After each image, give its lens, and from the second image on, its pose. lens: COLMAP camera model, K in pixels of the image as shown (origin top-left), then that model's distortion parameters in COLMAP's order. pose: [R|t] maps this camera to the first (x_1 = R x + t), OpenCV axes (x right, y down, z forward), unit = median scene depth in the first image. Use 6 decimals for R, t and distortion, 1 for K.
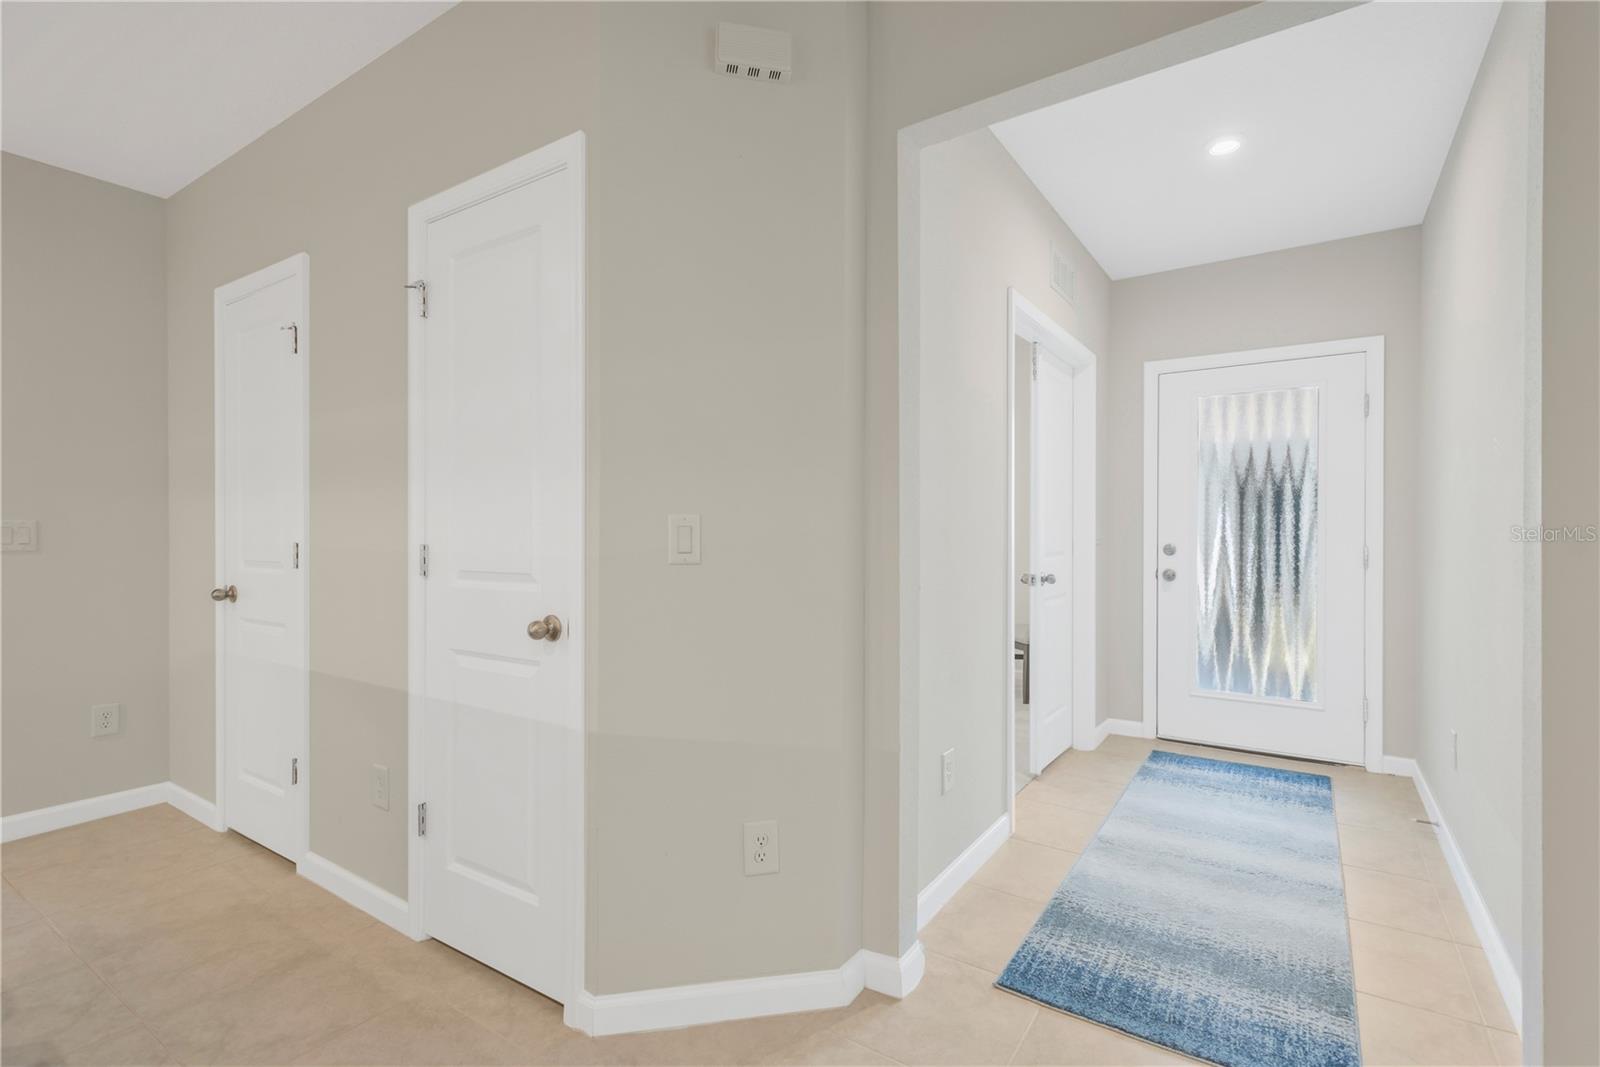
lens RADIAL K [[752.3, 0, 808.6], [0, 752.3, 531.5], [0, 0, 1]] dist [0.008919, -0.002150]
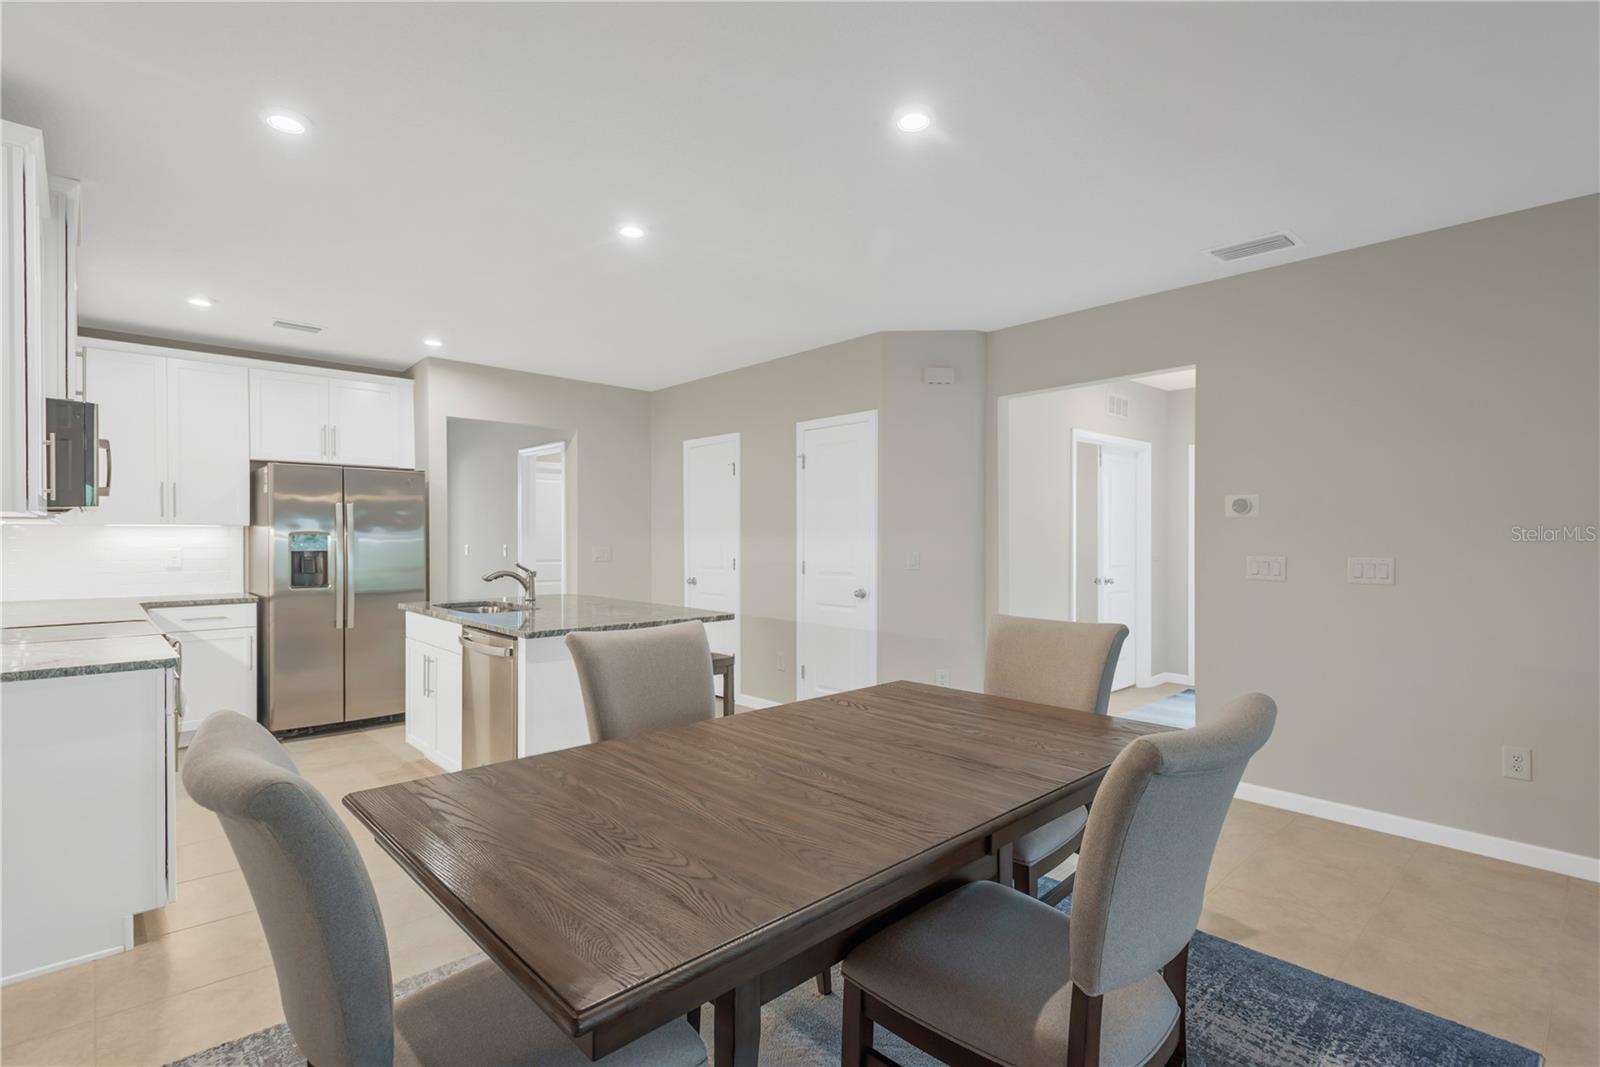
lens RADIAL K [[752.3, 0, 813.6], [0, 752.3, 535.8], [0, 0, 1]] dist [0.008919, -0.002150]
pose [[0.974913, 0.000968, -0.222583, 0.070113], [-0.001536, 0.999996, -0.002380, -0.059298], [0.222580, 0.002662, 0.974911, -1.388020]]
